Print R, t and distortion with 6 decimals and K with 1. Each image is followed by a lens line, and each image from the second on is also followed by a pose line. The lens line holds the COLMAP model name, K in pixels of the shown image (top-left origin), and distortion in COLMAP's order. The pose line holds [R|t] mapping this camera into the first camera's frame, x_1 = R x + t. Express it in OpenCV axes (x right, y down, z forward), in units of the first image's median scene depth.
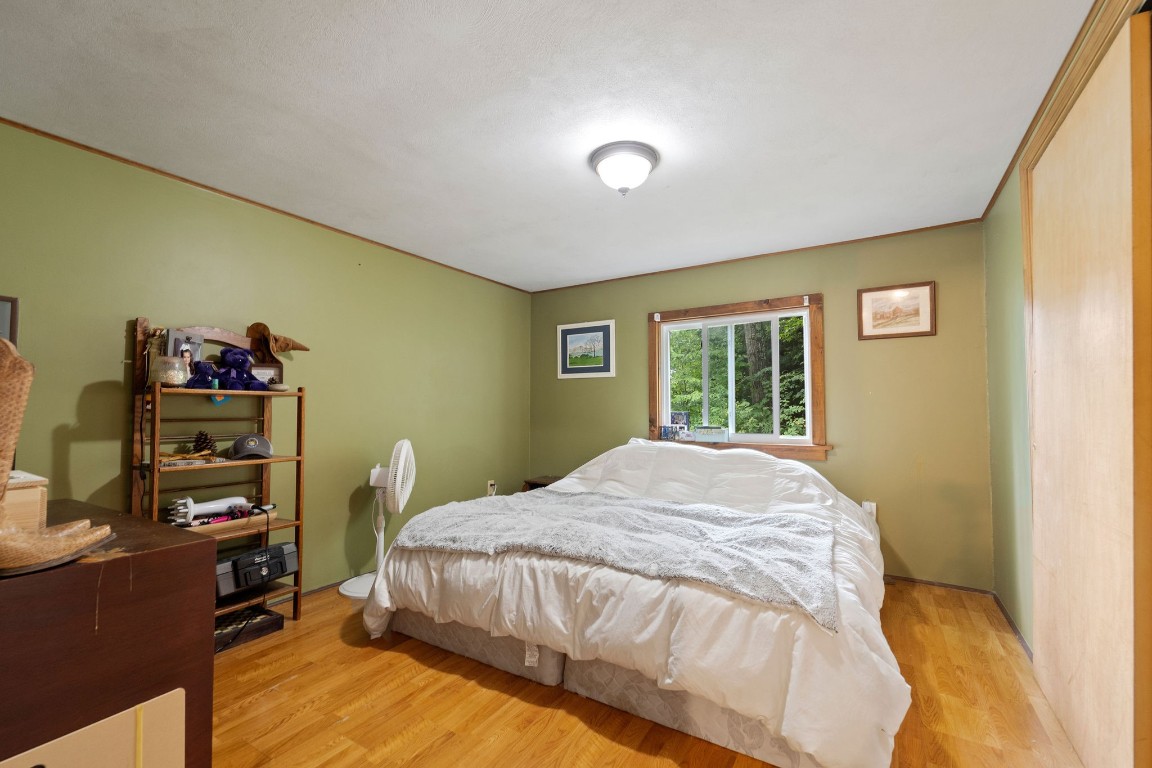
lens RADIAL K [[478.8, 0, 564.9], [0, 478.8, 399.9], [0, 0, 1]] dist [-0.003591, 0.000700]
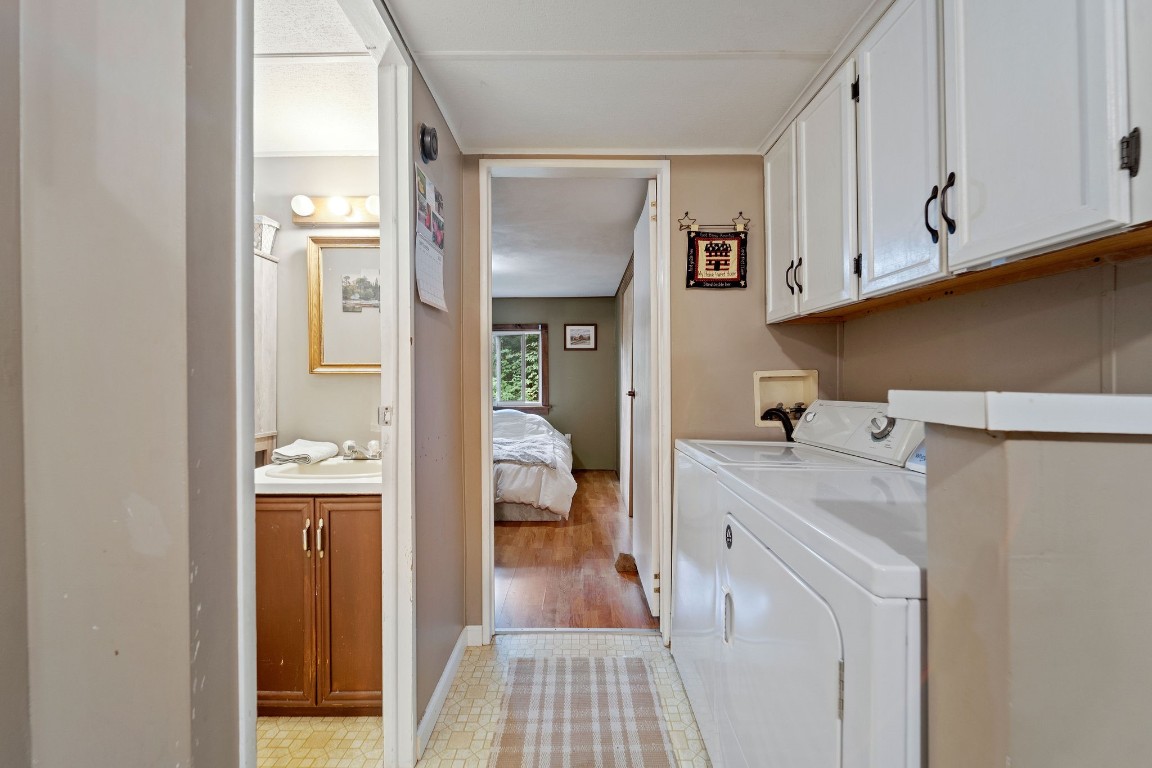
lens RADIAL K [[478.8, 0, 574.8], [0, 478.8, 381.8], [0, 0, 1]] dist [-0.003591, 0.000700]
pose [[0.841184, -0.003009, 0.540740, -0.444520], [-0.012437, 0.999612, 0.024911, -0.054616], [-0.540605, -0.027680, 0.840821, -0.732526]]
